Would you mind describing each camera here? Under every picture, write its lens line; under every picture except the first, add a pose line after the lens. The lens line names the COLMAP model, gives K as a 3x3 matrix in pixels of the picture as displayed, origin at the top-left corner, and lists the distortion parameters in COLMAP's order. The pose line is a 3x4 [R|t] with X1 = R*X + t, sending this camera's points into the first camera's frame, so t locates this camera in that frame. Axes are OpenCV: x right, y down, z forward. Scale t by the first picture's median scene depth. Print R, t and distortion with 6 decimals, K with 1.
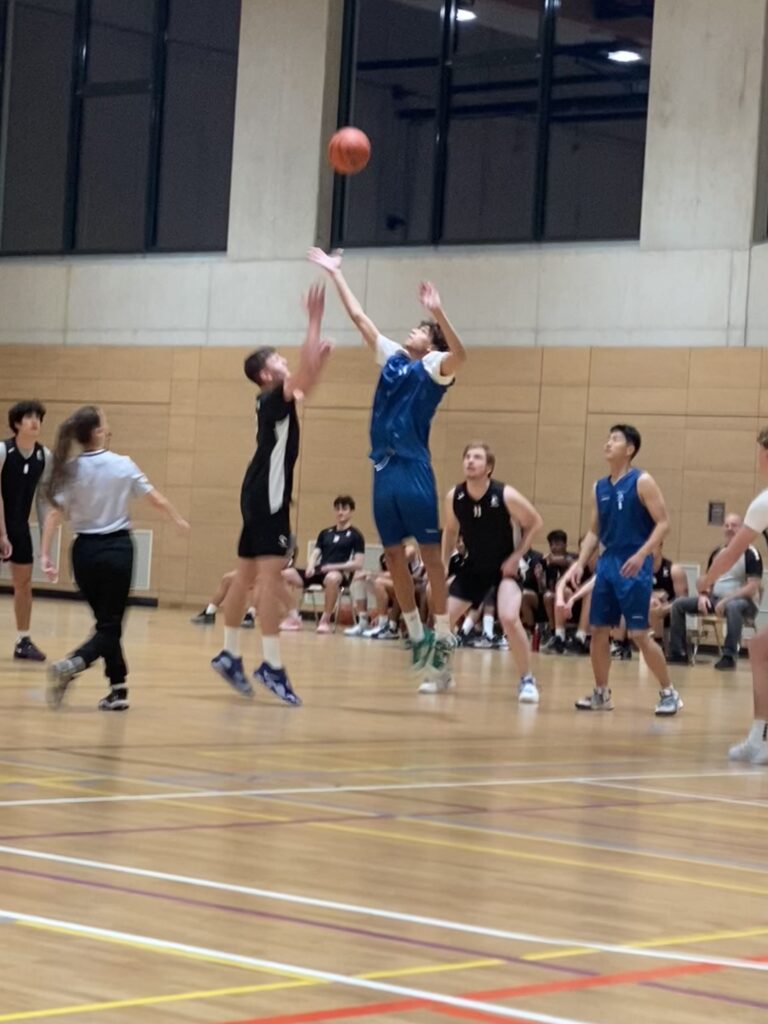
lens RADIAL K [[3071.2, 0, 384.0], [0, 3071.2, 512.0], [0, 0, 1]] dist [-0.104114, -0.793280]
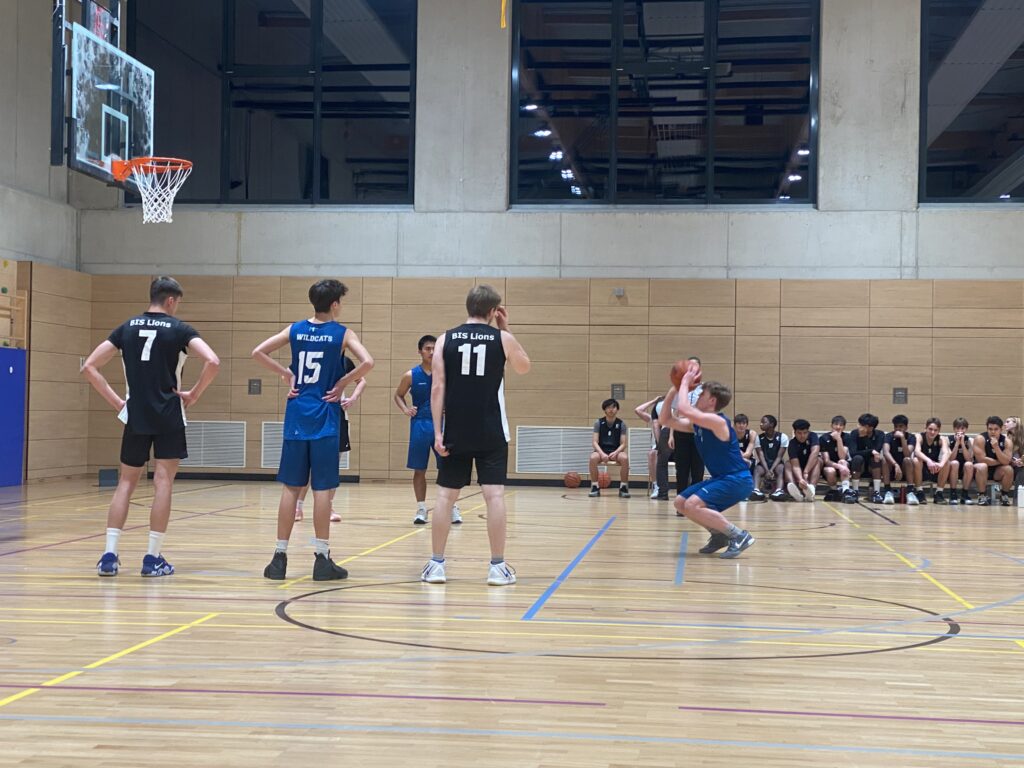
lens RADIAL K [[1696.0, 0, 512.0], [0, 1696.0, 384.0], [0, 0, 1]] dist [-0.016883, -0.068020]
pose [[0.824358, -0.033977, 0.565048, -0.466158], [0.027863, 0.999423, 0.019447, -0.024326], [-0.565382, -0.000287, 0.824829, 0.426374]]
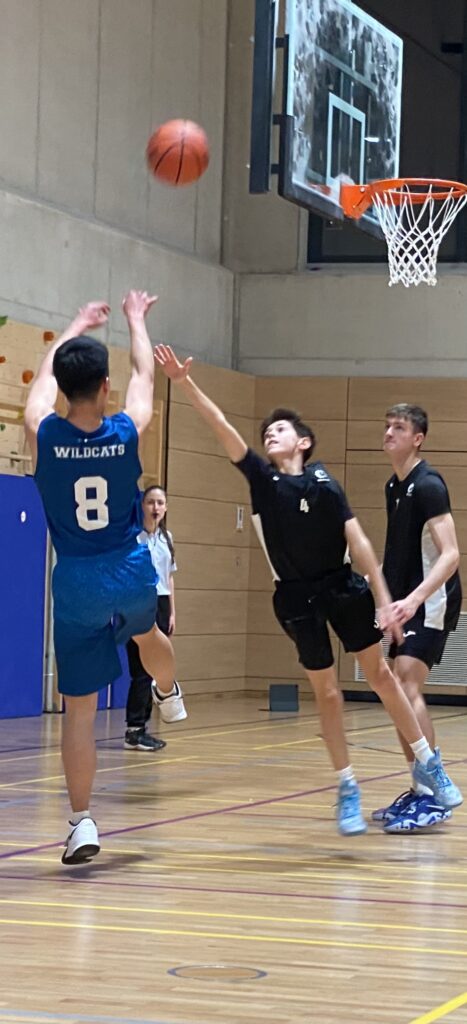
lens RADIAL K [[2749.3, 0, 233.5], [0, 2749.3, 512.0], [0, 0, 1]] dist [0.014731, -0.209132]
pose [[0.938529, -0.015658, 0.344844, -0.473186], [0.017165, 0.999852, -0.001316, -0.023835], [-0.344772, 0.007154, 0.938659, 0.451866]]
